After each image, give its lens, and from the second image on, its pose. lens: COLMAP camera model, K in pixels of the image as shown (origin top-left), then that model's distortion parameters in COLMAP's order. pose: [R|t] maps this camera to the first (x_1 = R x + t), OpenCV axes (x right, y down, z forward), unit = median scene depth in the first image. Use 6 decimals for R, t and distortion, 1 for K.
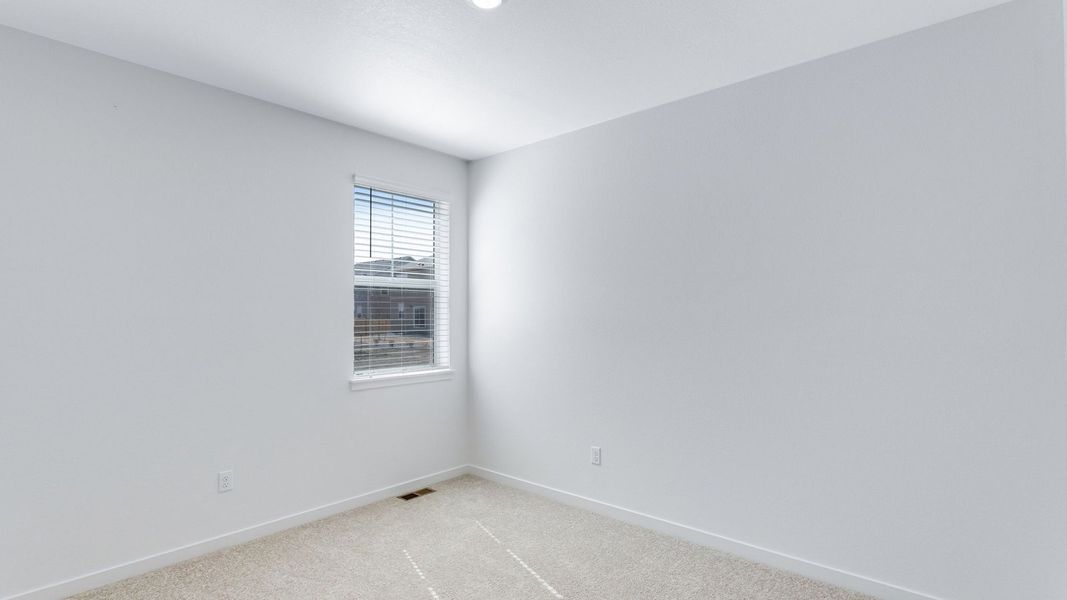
lens RADIAL K [[519.1, 0, 533.5], [0, 519.1, 300.0], [0, 0, 1]] dist [0.001159, -0.000118]
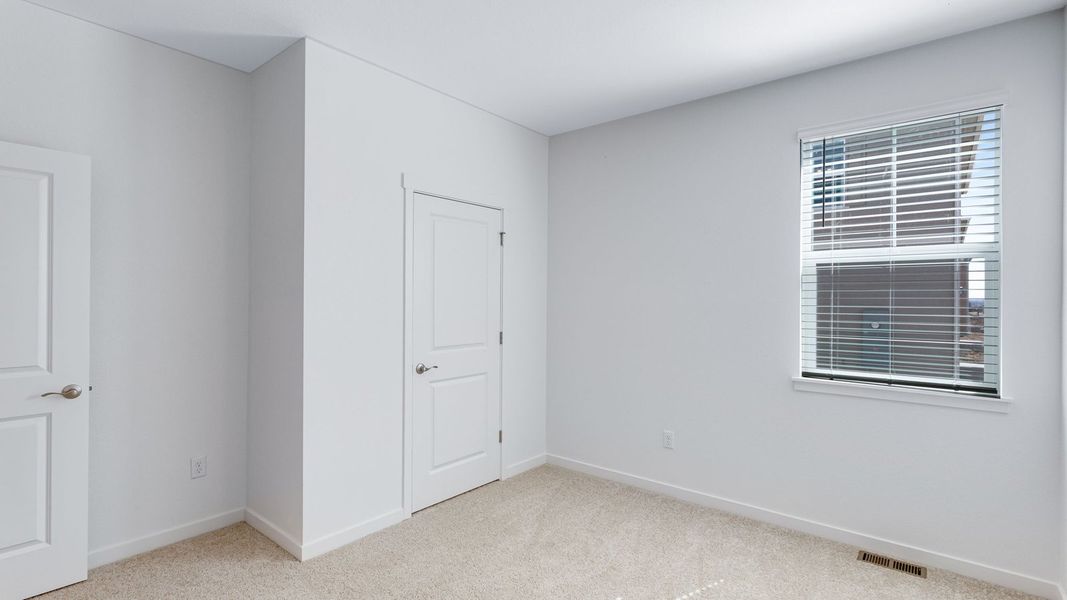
lens RADIAL K [[519.1, 0, 533.5], [0, 519.1, 300.0], [0, 0, 1]] dist [0.001159, -0.000118]
pose [[0.030542, 0.008608, -0.999496, 0.474192], [0.014662, 0.999851, 0.009059, 0.015250], [0.999426, -0.014931, 0.030412, 0.553053]]
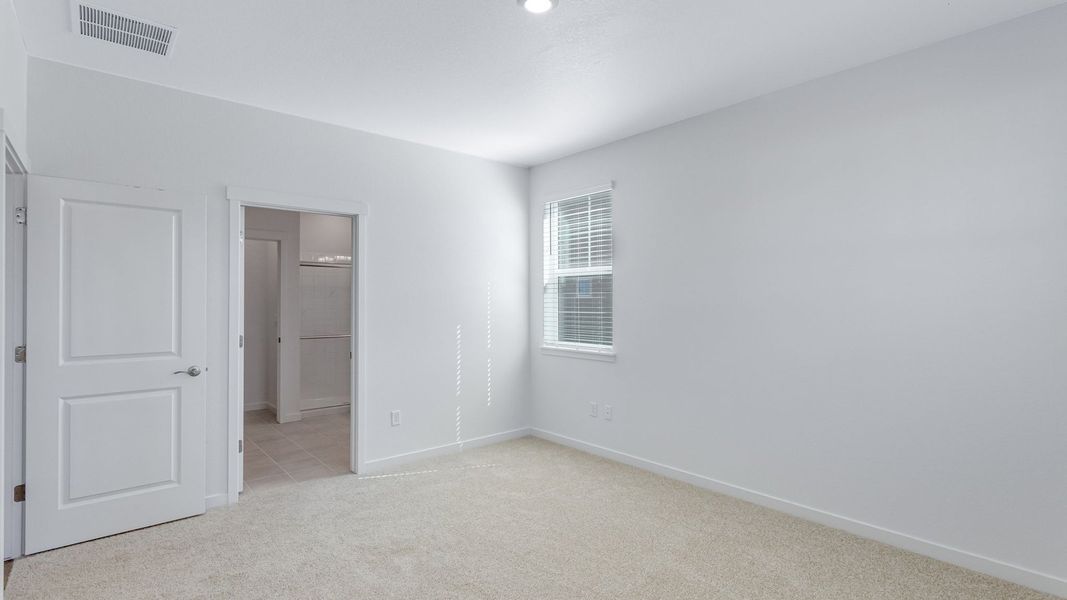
lens RADIAL K [[519.1, 0, 533.5], [0, 519.1, 300.0], [0, 0, 1]] dist [0.001159, -0.000118]
pose [[-0.139358, 0.008834, -0.990203, 0.978478], [0.022062, 0.999740, 0.005814, 0.021992], [0.989996, -0.021036, -0.139517, 1.119630]]
